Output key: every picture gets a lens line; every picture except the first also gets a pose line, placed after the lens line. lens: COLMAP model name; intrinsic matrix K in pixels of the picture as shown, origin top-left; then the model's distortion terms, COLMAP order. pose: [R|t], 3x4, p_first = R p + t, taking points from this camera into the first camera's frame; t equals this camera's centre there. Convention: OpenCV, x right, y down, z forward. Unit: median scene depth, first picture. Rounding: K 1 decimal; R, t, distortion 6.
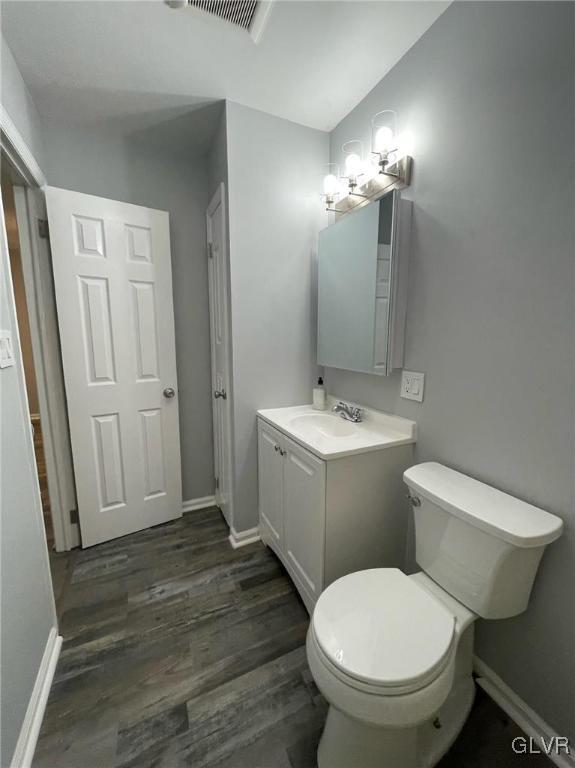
lens RADIAL K [[310.2, 0, 289.0], [0, 310.2, 383.3], [0, 0, 1]] dist [-0.000787, -0.000121]
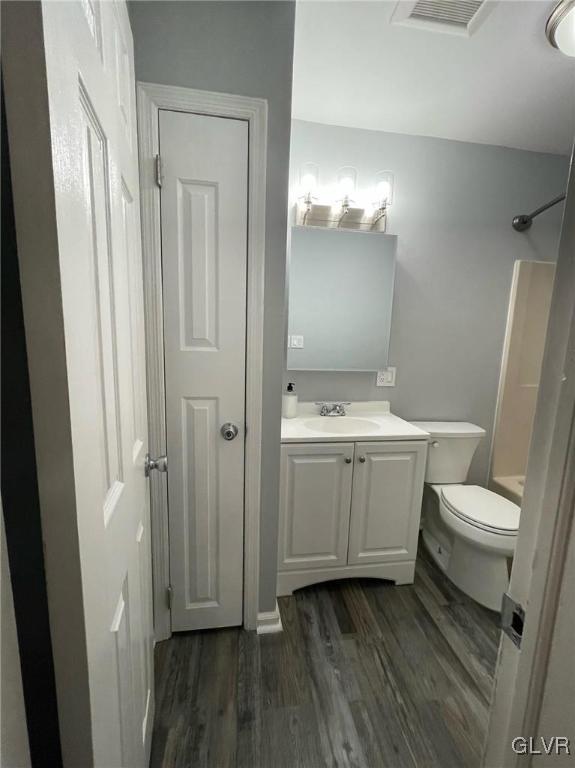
lens RADIAL K [[310.2, 0, 289.0], [0, 310.2, 383.3], [0, 0, 1]] dist [-0.000787, -0.000121]
pose [[0.291130, -0.129328, 0.947902, -0.969821], [0.113191, 0.988517, 0.100105, -0.137645], [-0.949964, 0.078150, 0.302426, 0.886303]]
